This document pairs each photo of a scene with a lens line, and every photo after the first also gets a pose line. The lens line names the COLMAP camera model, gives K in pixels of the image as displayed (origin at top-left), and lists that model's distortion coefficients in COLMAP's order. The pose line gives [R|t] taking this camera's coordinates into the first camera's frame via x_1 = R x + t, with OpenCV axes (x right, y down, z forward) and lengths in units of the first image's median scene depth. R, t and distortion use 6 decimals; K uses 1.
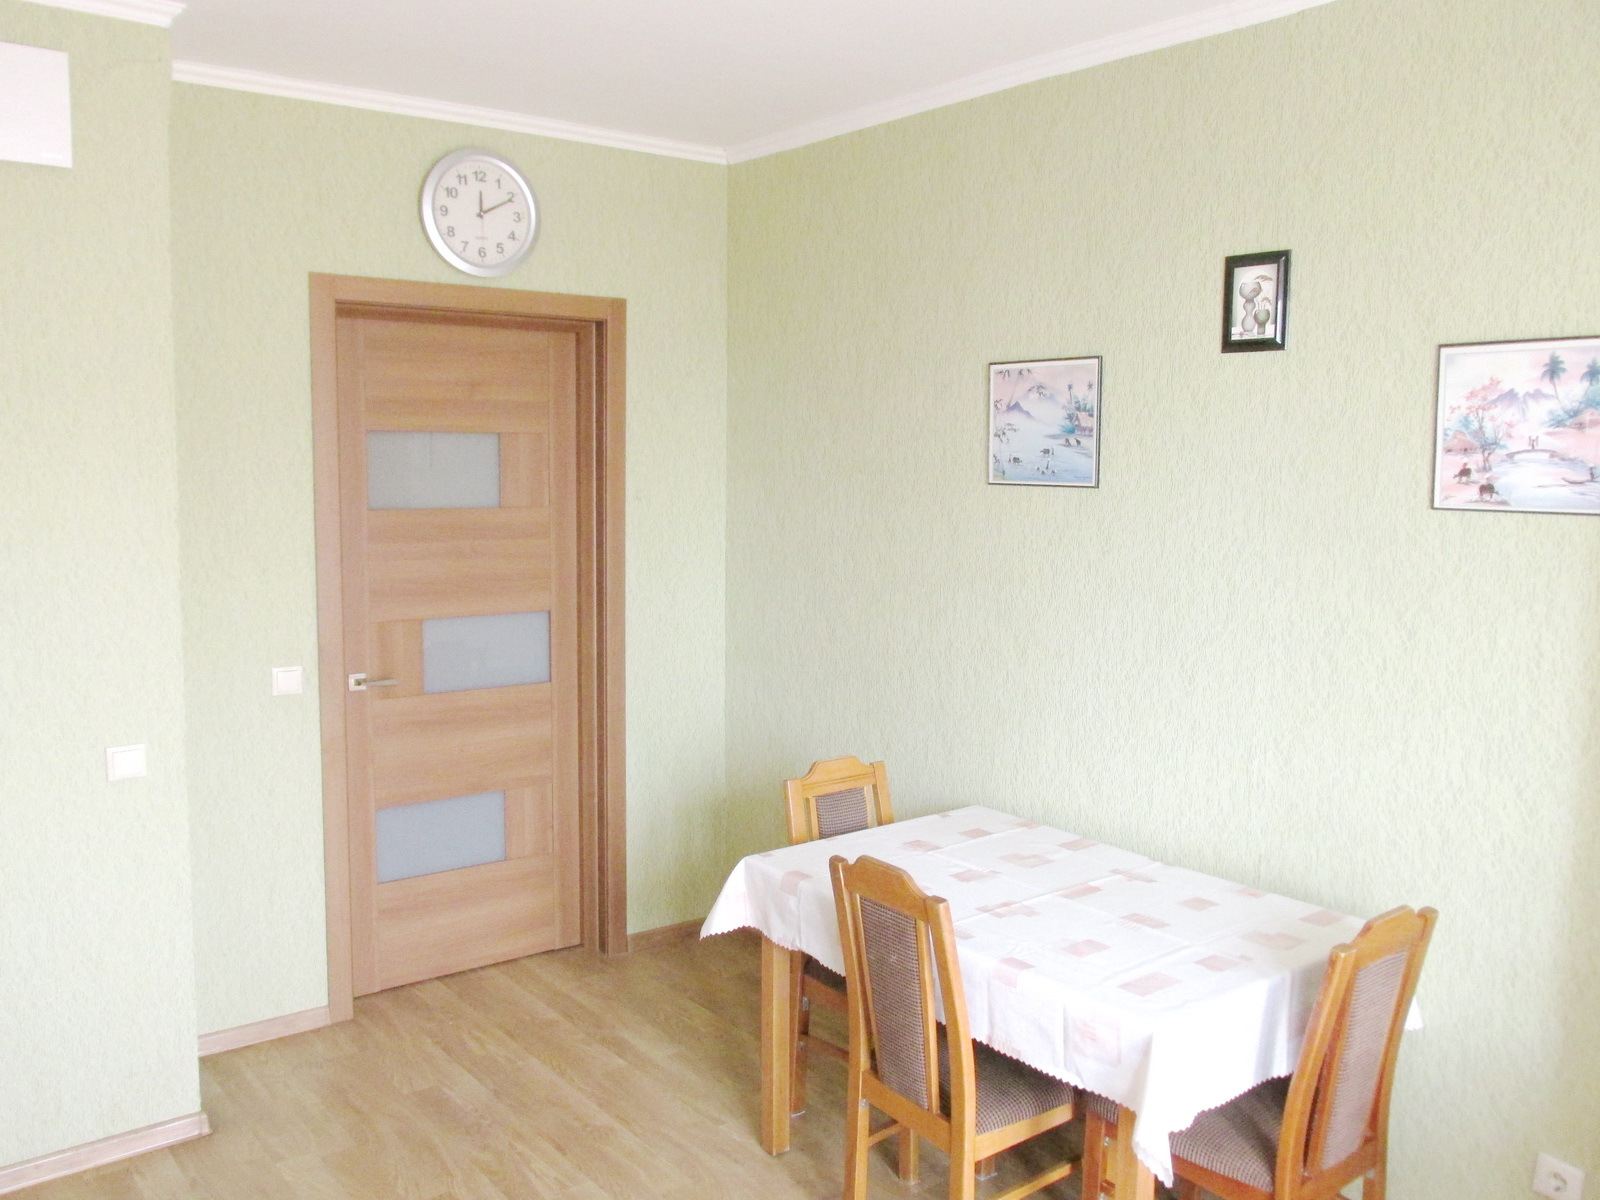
lens RADIAL K [[1322.8, 0, 798.4], [0, 1322.8, 590.9], [0, 0, 1]] dist [-0.039207, 0.016752]
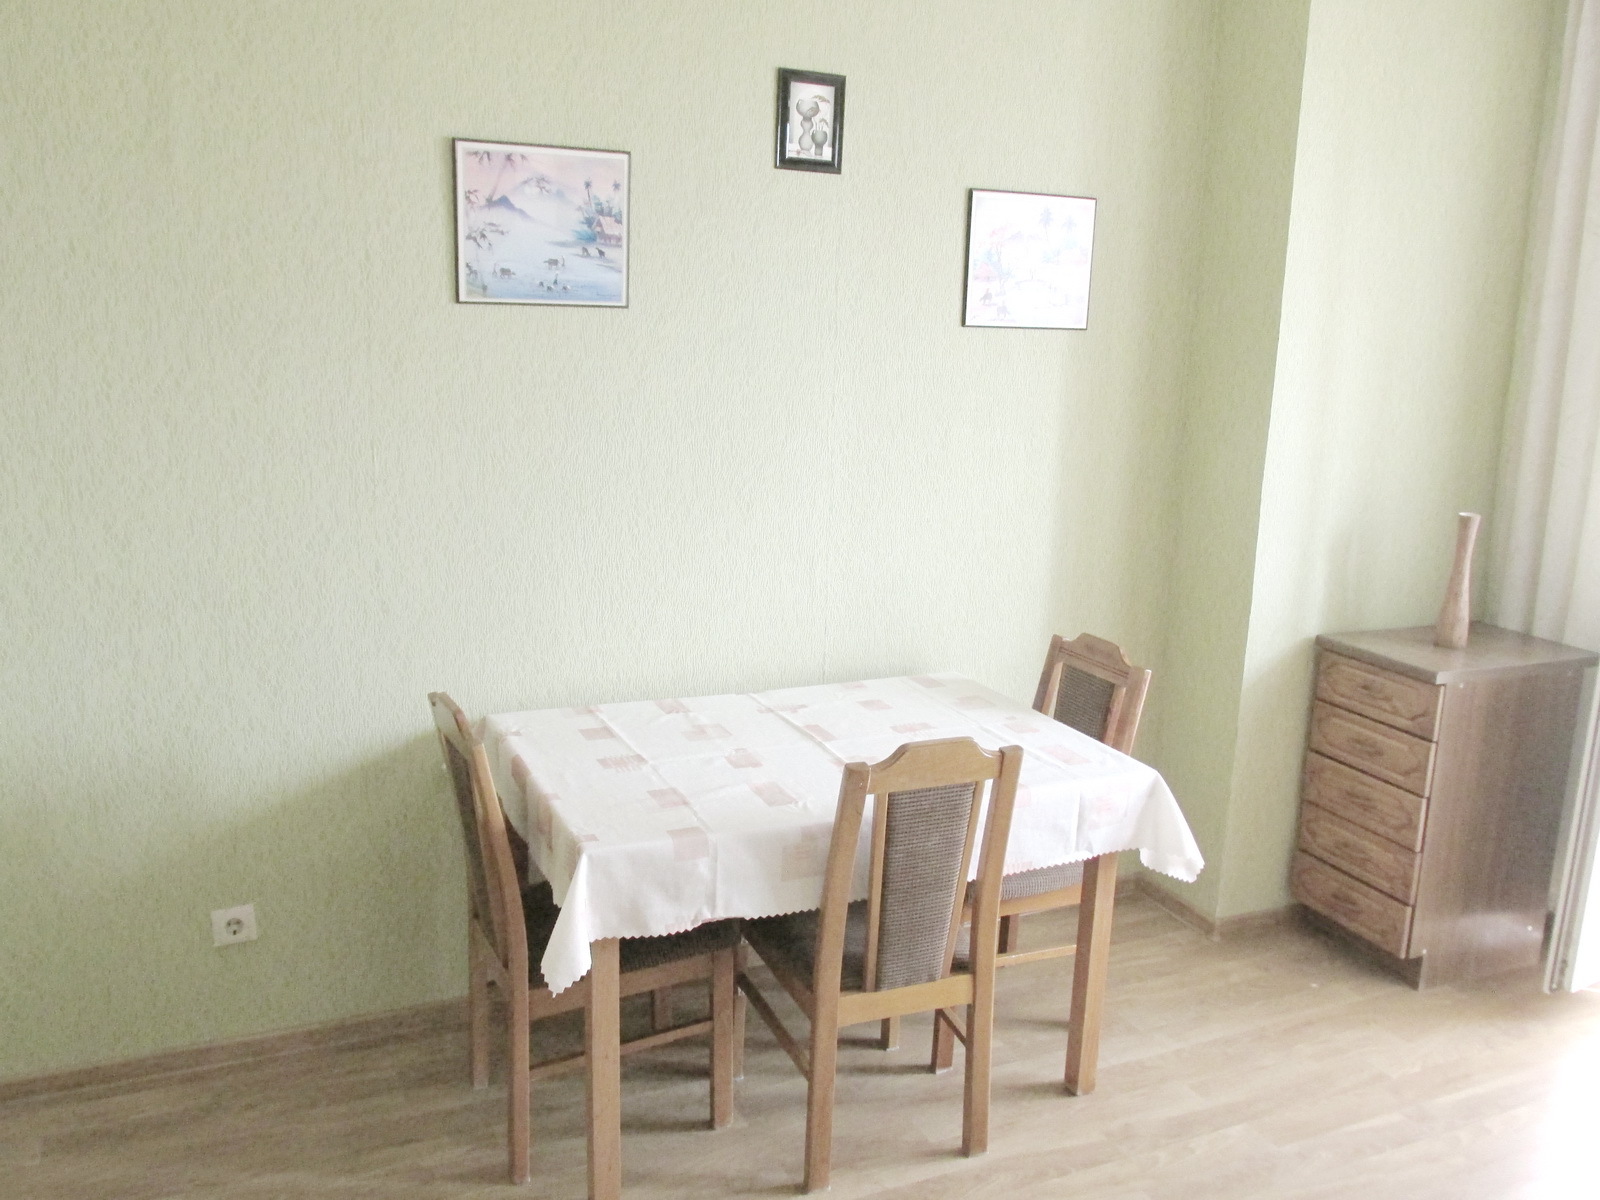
lens RADIAL K [[1322.8, 0, 798.4], [0, 1322.8, 590.9], [0, 0, 1]] dist [-0.039207, 0.016752]
pose [[0.234963, -0.203899, 0.950377, -0.640473], [0.070499, 0.978750, 0.192557, -0.057523], [-0.969444, 0.021756, 0.244345, 0.714235]]
